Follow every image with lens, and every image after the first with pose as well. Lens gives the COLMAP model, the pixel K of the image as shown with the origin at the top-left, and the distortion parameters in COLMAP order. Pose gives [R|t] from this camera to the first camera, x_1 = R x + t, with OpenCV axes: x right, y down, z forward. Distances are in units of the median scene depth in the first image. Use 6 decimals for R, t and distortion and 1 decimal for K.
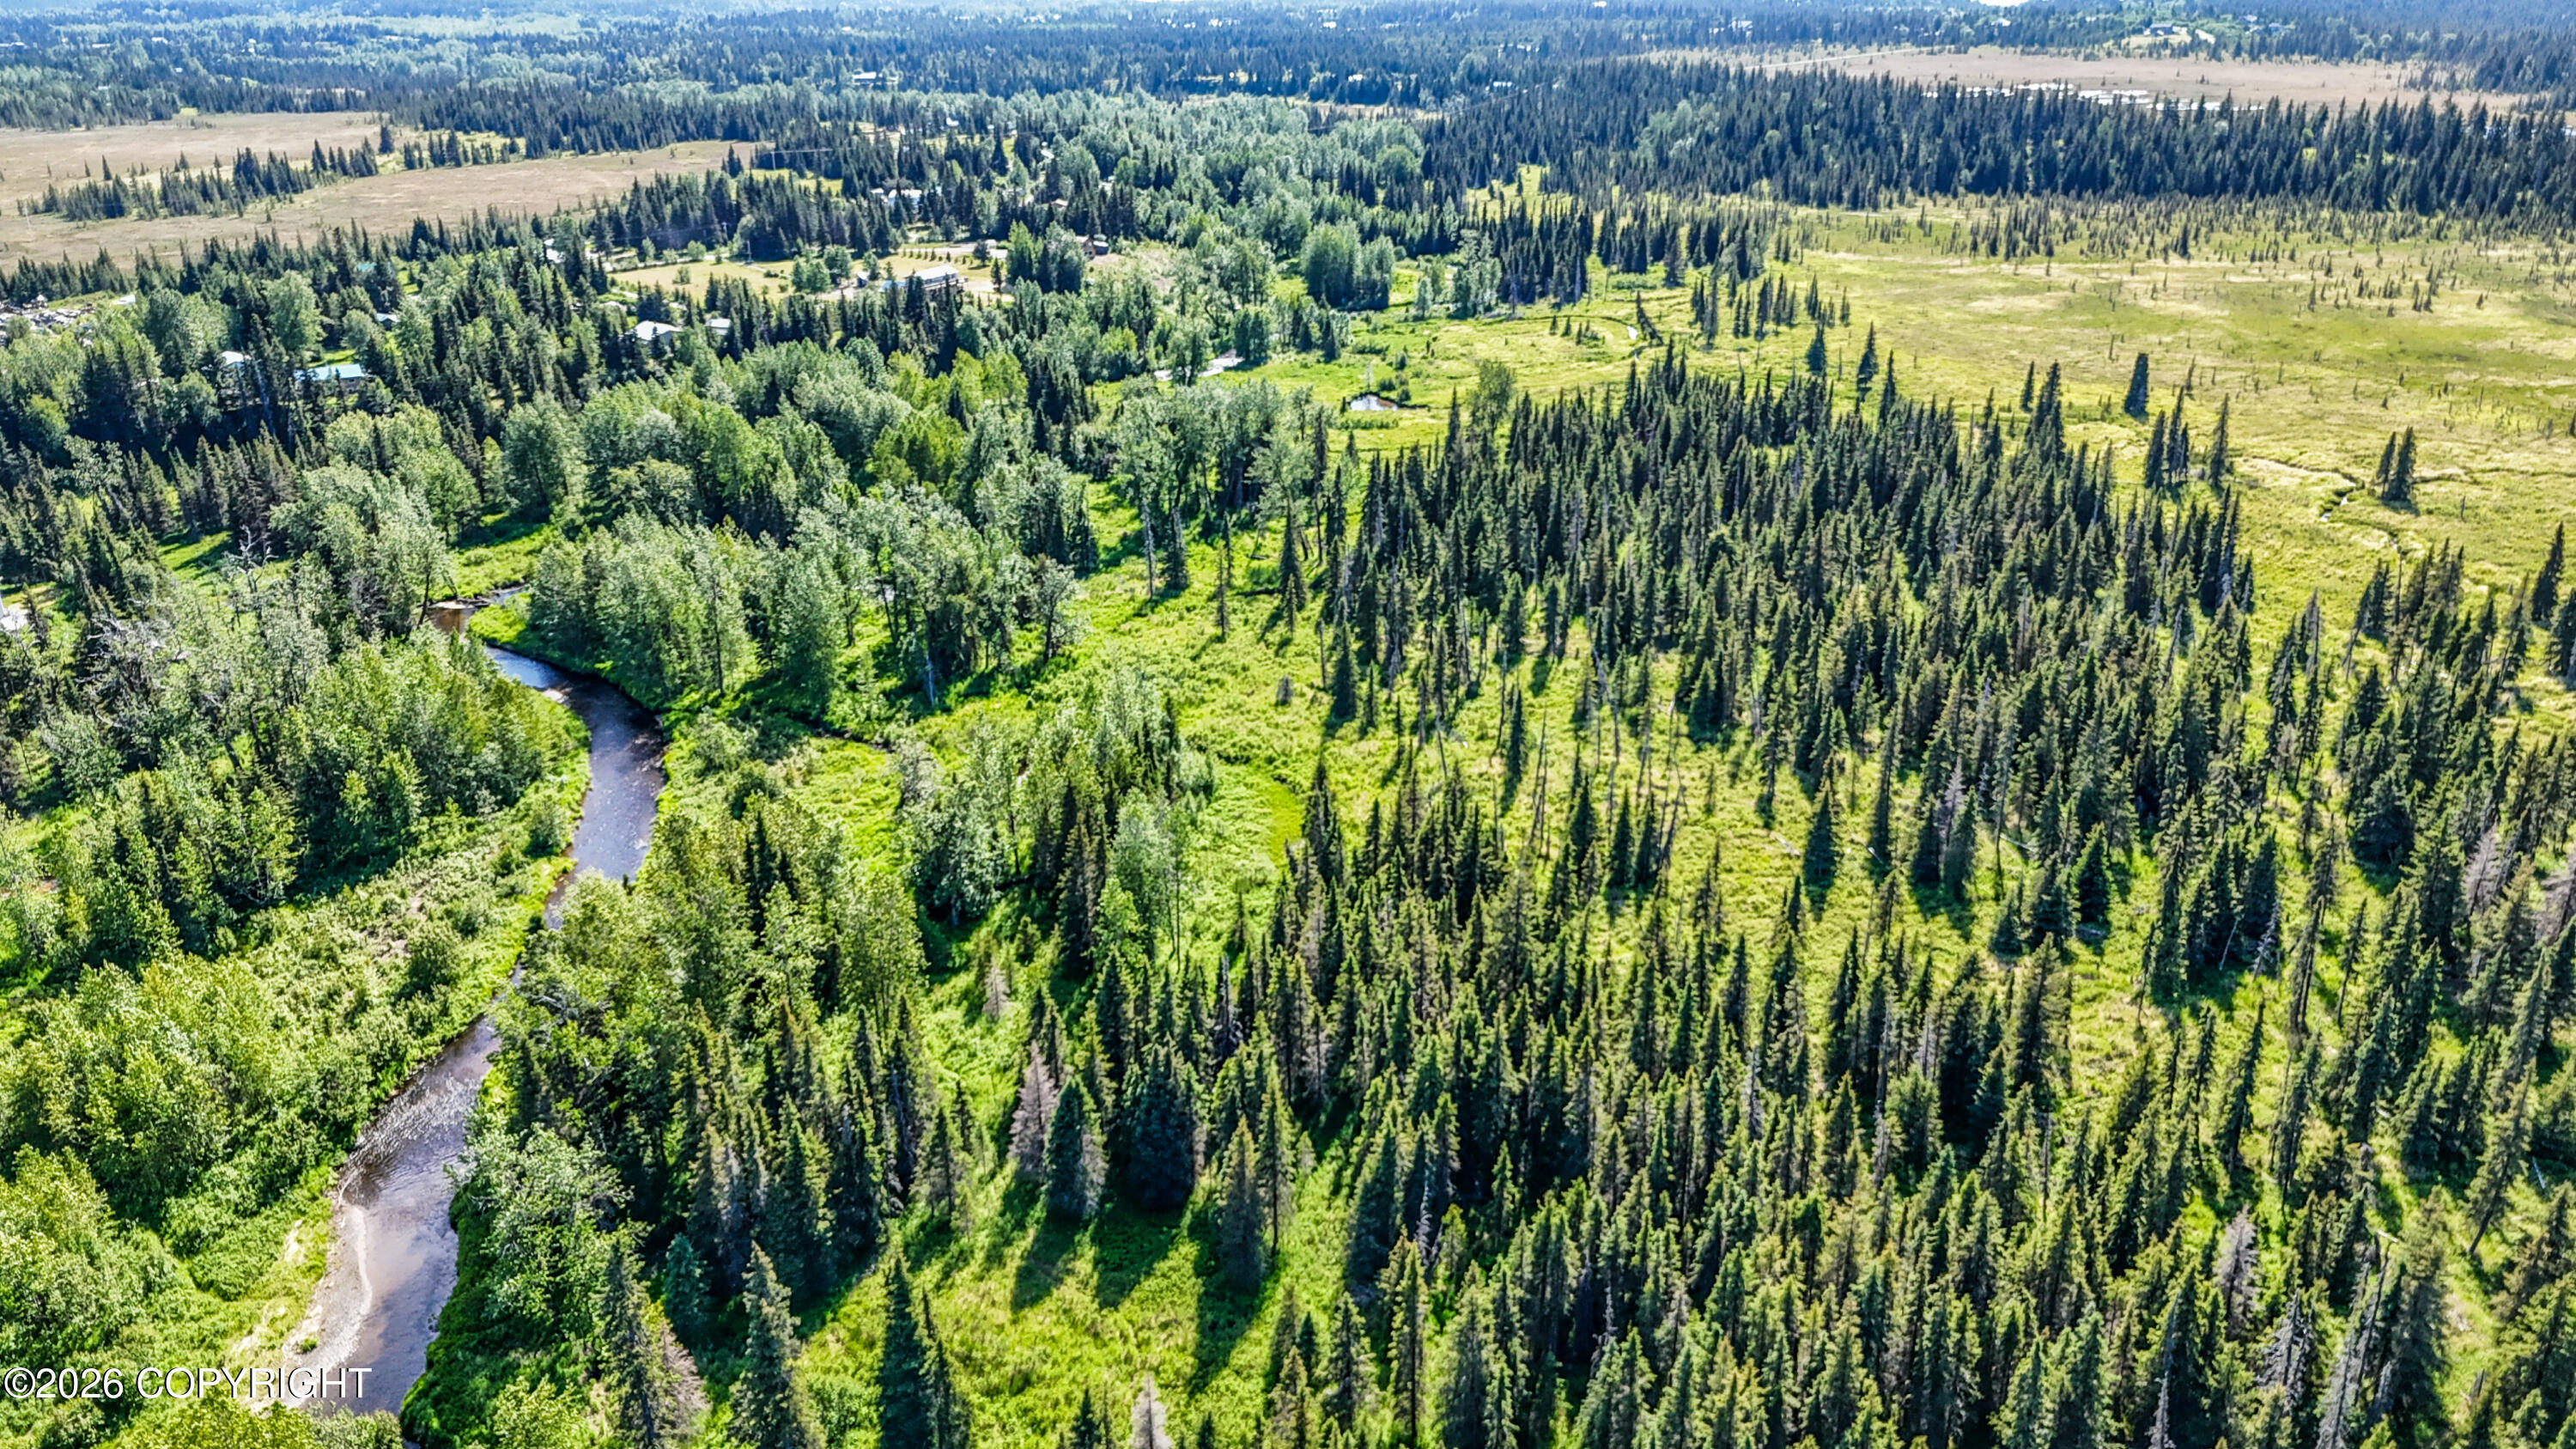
lens RADIAL K [[1894.9, 0, 1281.8], [0, 1894.9, 722.4], [0, 0, 1]] dist [0.073816, -0.064076]
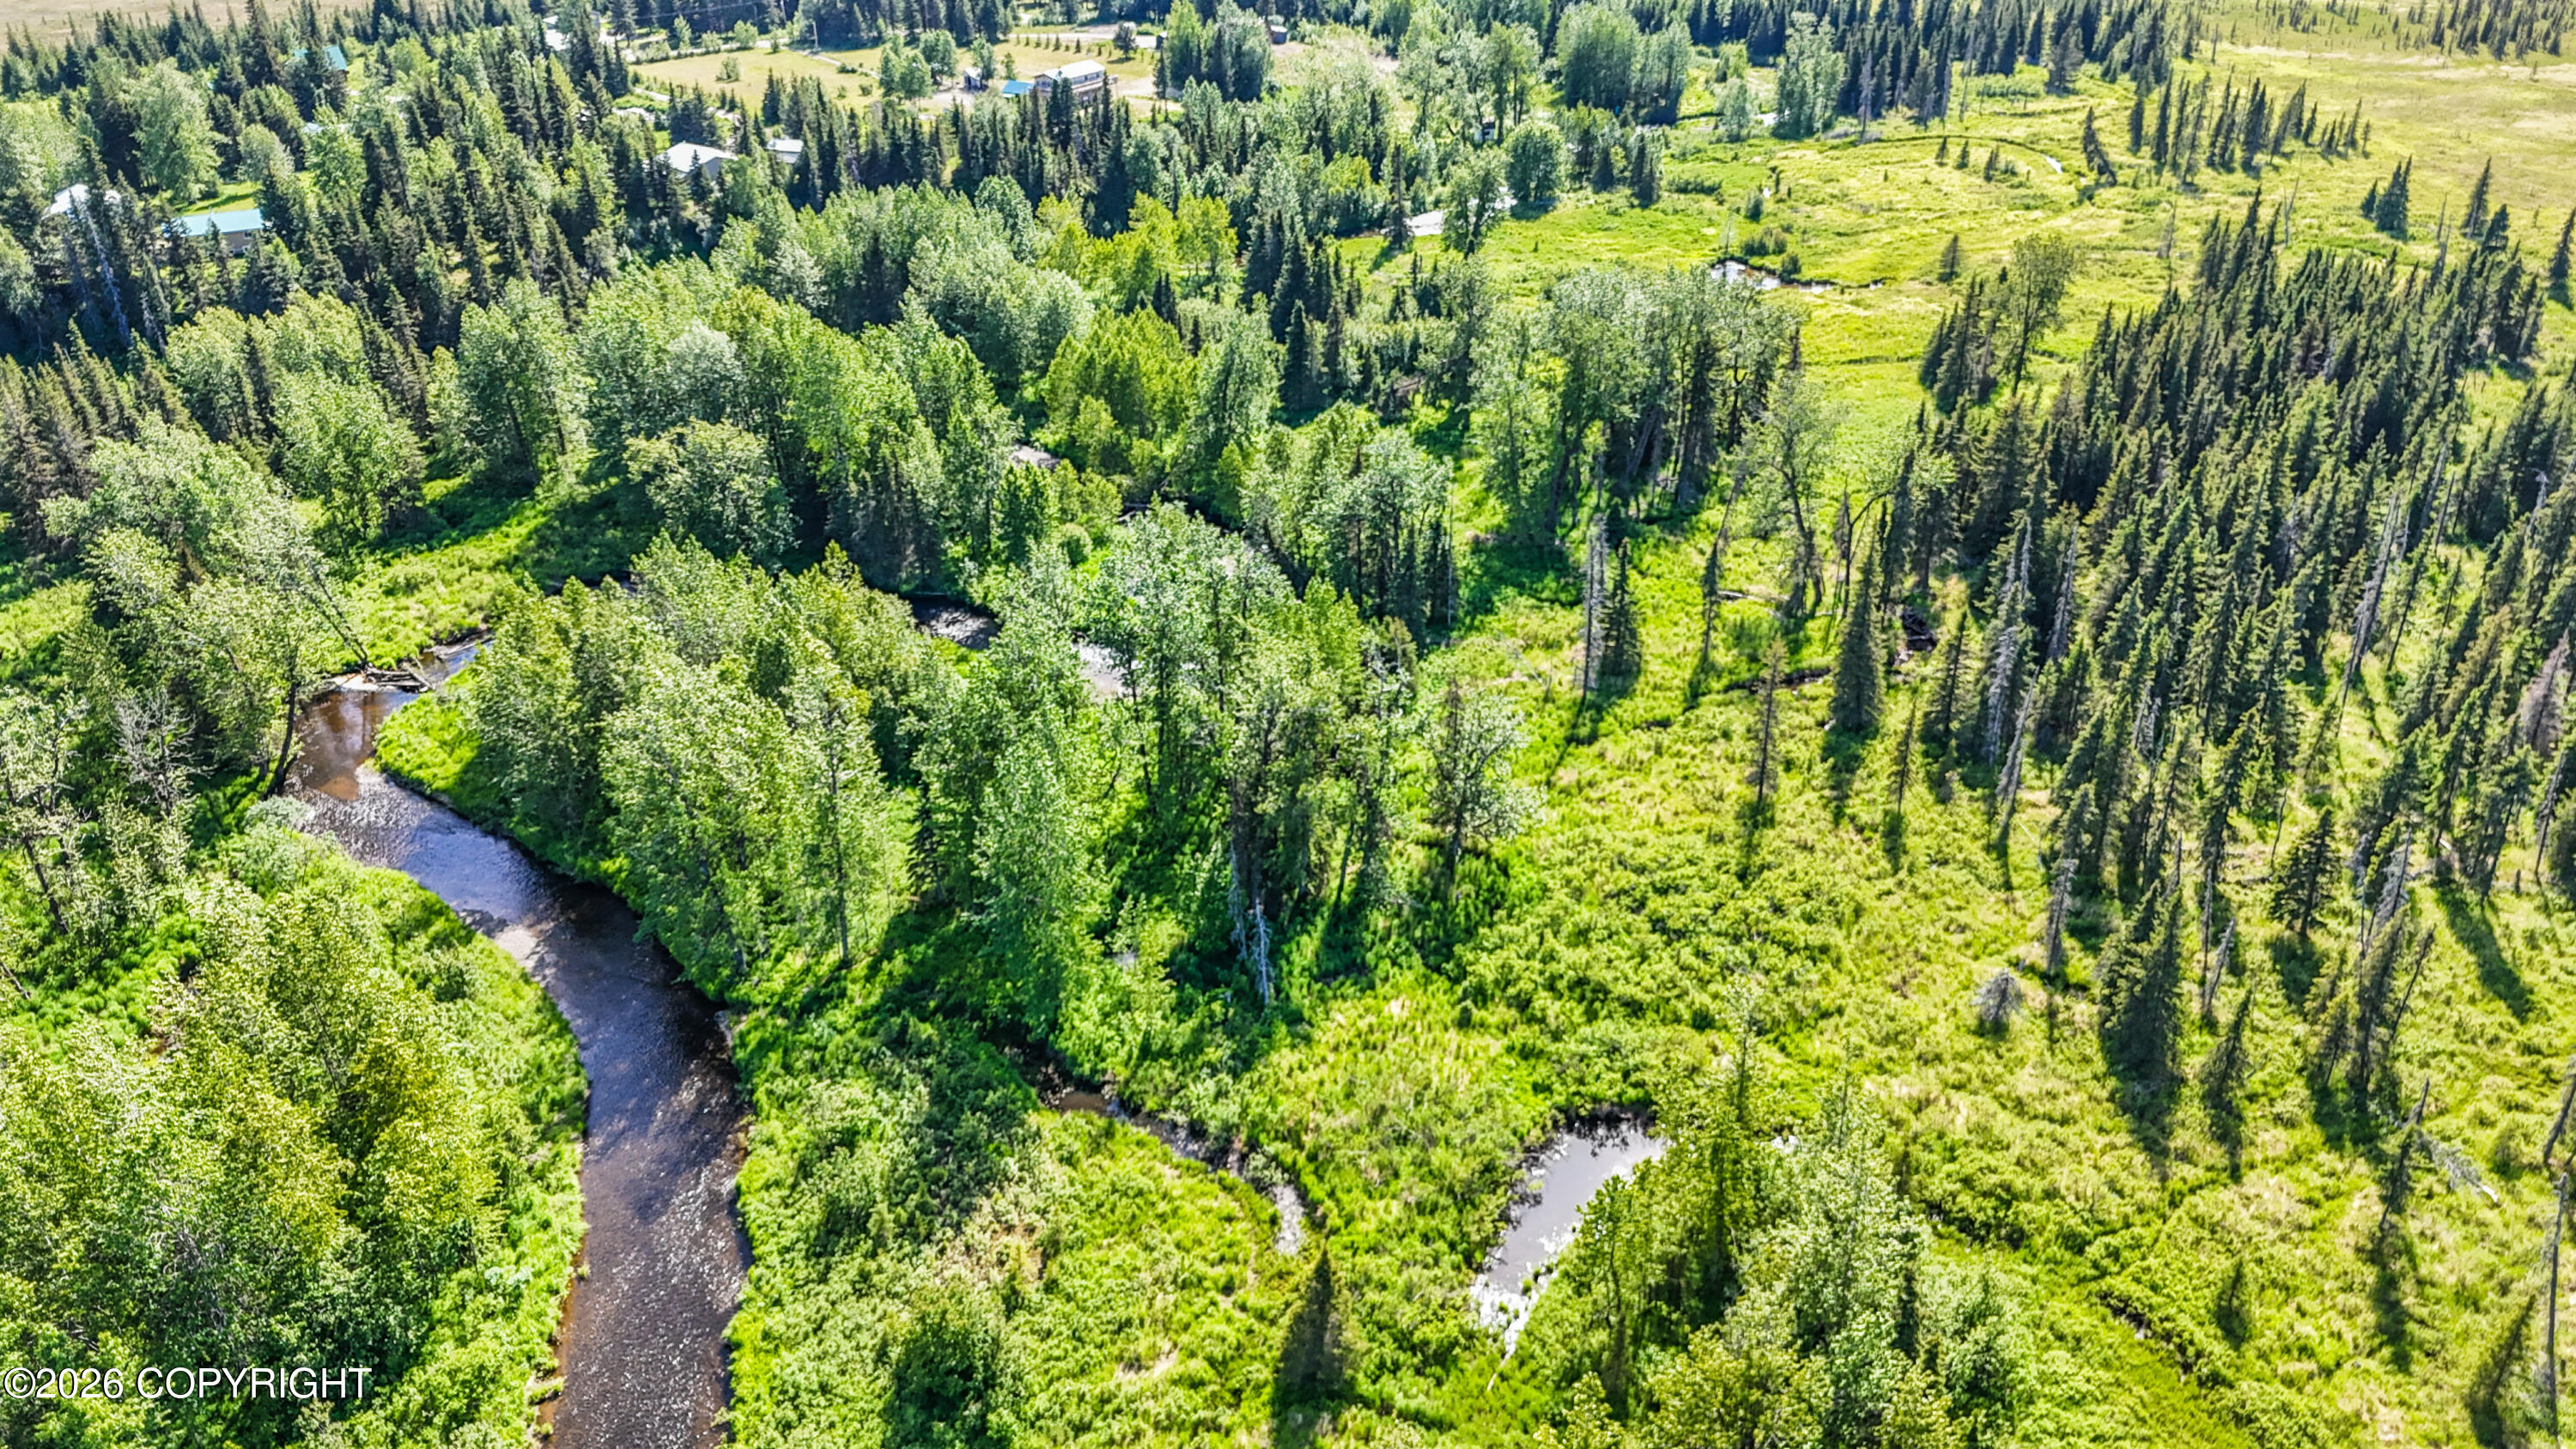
lens RADIAL K [[1894.9, 0, 1282.2], [0, 1894.9, 723.6], [0, 0, 1]] dist [0.073816, -0.064076]
pose [[0.999644, 0.016713, -0.020782, -0.120716], [-0.014443, 0.994375, 0.104927, -0.095201], [0.022419, -0.104589, 0.994263, 0.363942]]
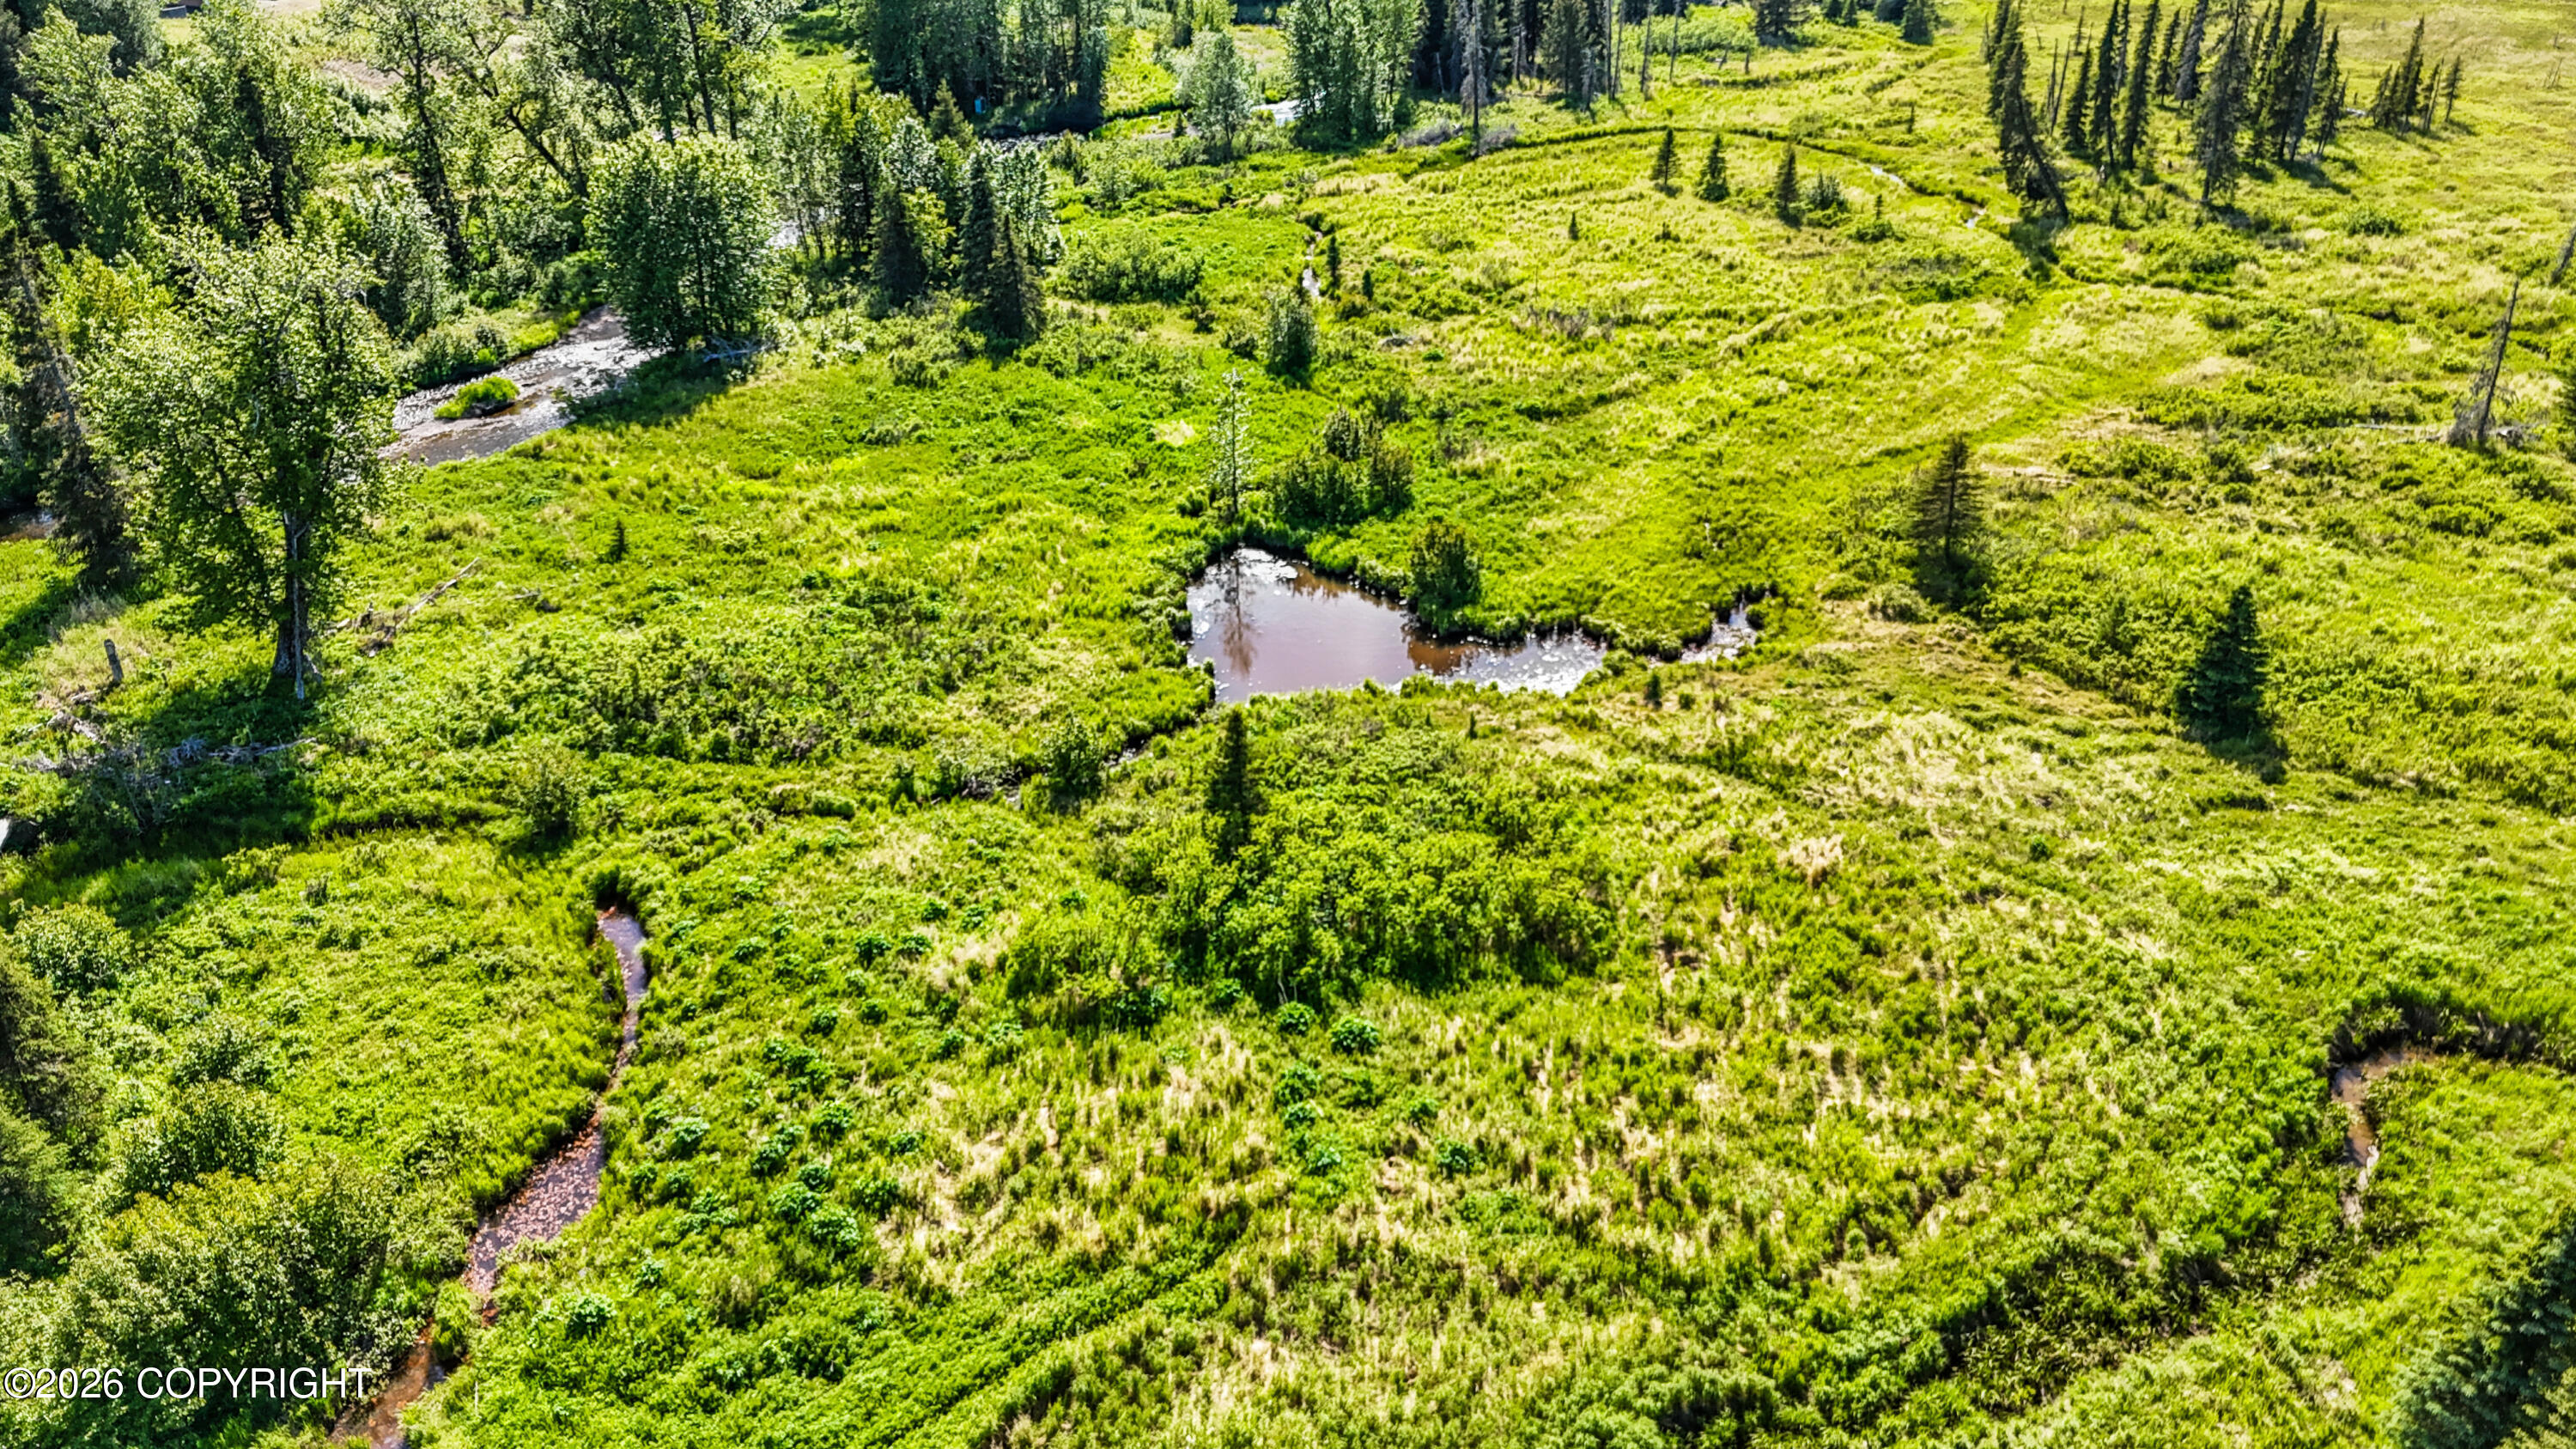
lens RADIAL K [[1894.9, 0, 1277.8], [0, 1894.9, 744.4], [0, 0, 1]] dist [0.073816, -0.064076]
pose [[0.974525, -0.101126, 0.200185, 0.004958], [0.079538, 0.990393, 0.113114, -0.215598], [-0.209700, -0.094310, 0.973207, 0.970560]]
